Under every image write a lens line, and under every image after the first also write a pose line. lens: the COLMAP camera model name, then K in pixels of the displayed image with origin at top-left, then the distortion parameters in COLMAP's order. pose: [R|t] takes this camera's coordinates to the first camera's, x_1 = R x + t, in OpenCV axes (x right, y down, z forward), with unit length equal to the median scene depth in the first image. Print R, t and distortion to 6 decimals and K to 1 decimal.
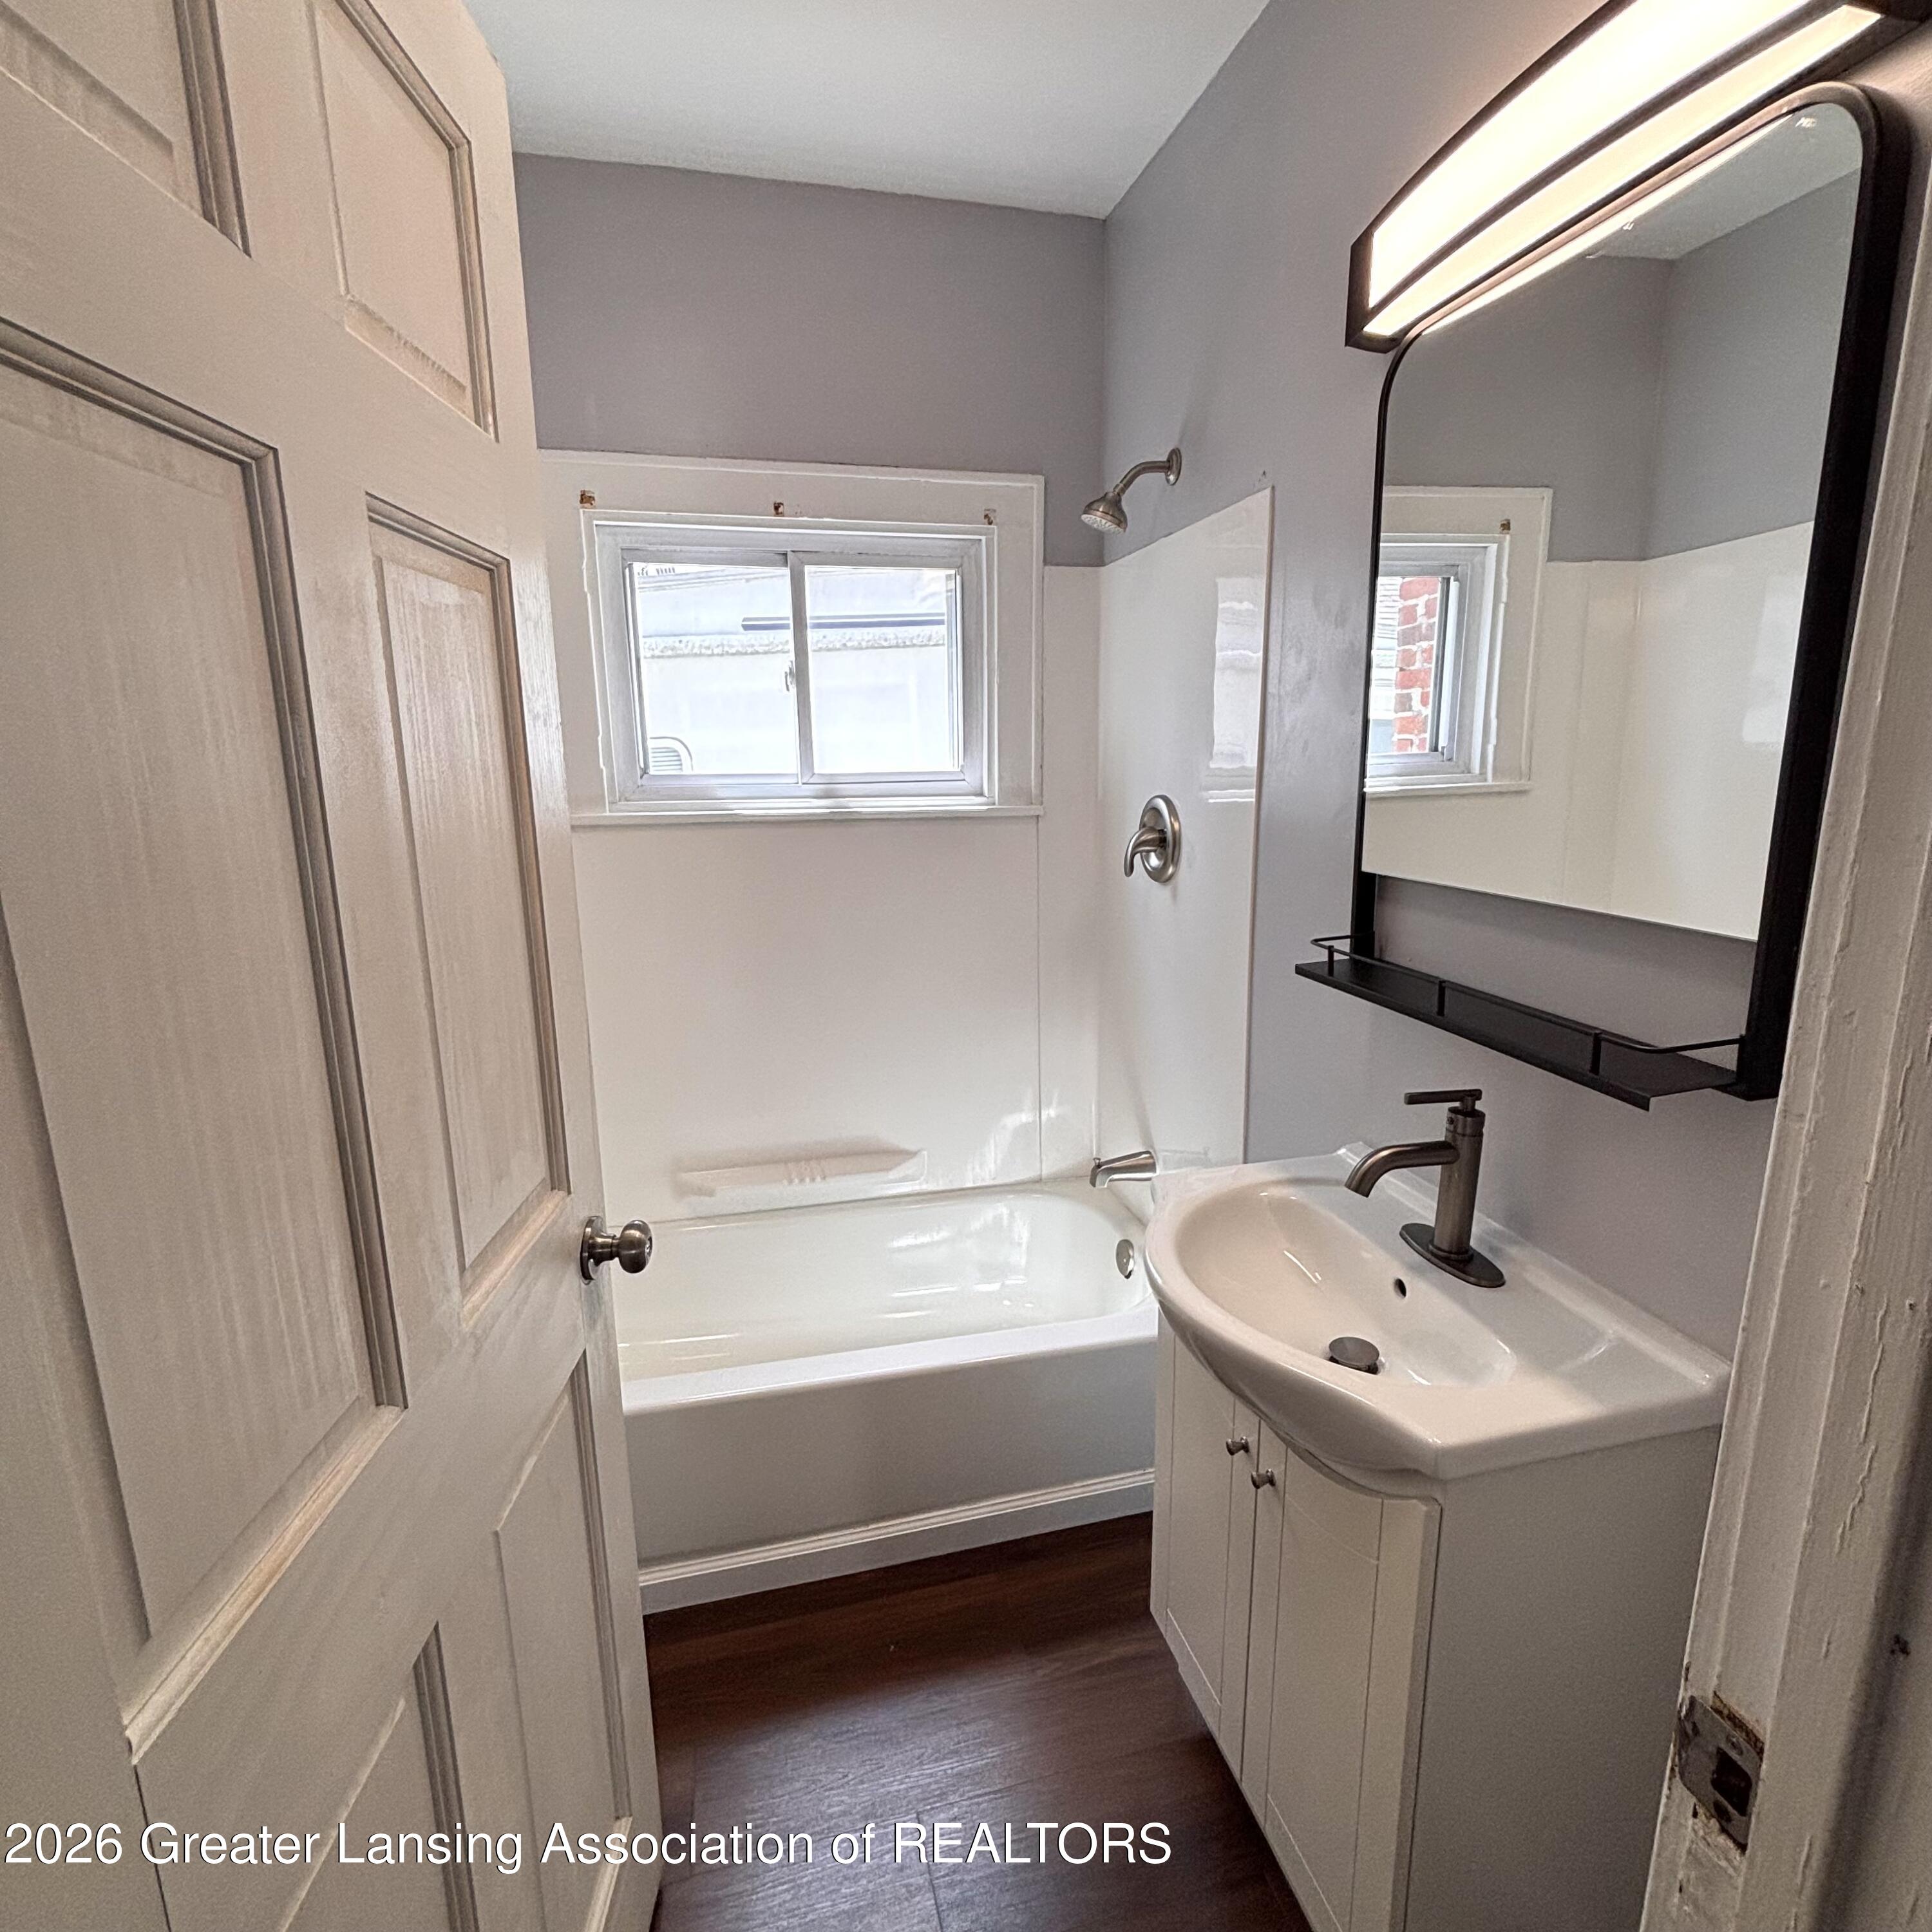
lens RADIAL K [[1036.2, 0, 966.0], [0, 1036.2, 966.3], [0, 0, 1]] dist [0.004736, -0.001437]
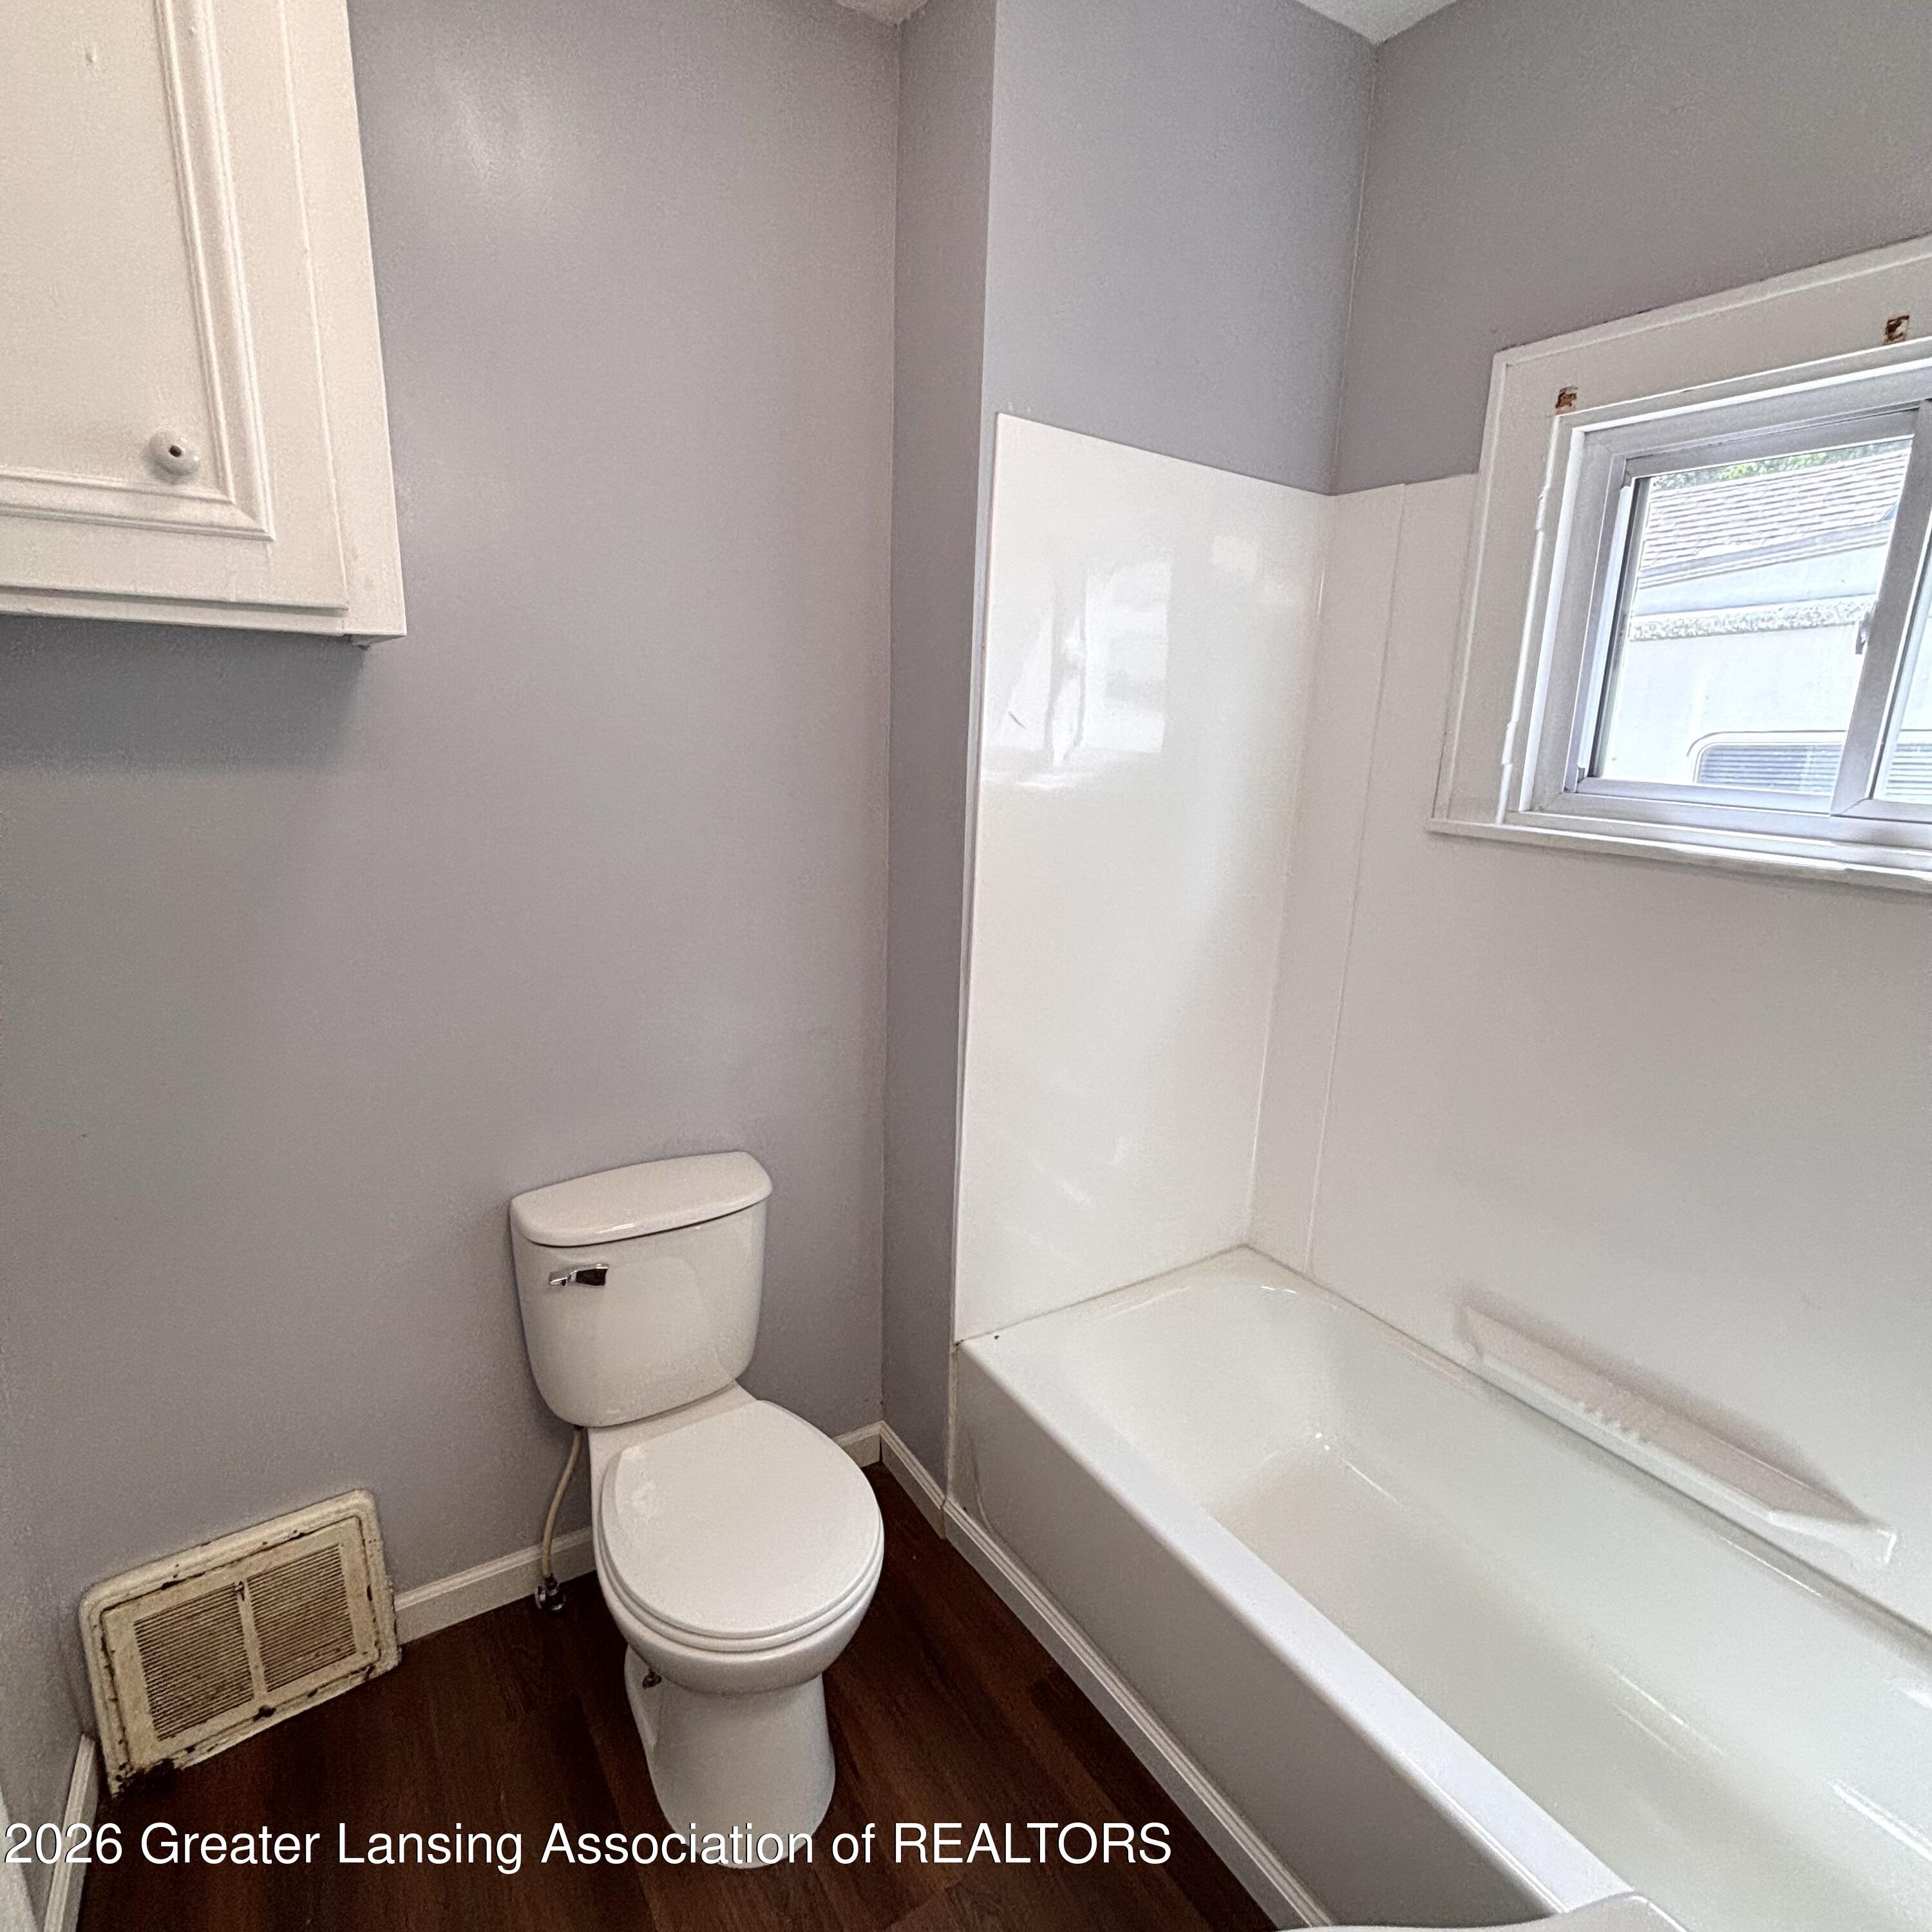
lens RADIAL K [[1036.2, 0, 965.7], [0, 1036.2, 961.5], [0, 0, 1]] dist [0.004736, -0.001437]
pose [[0.328447, 0.241708, -0.913072, 0.241184], [-0.230279, 0.958023, 0.170773, -0.089304], [0.916021, 0.154172, 0.370320, 0.368038]]
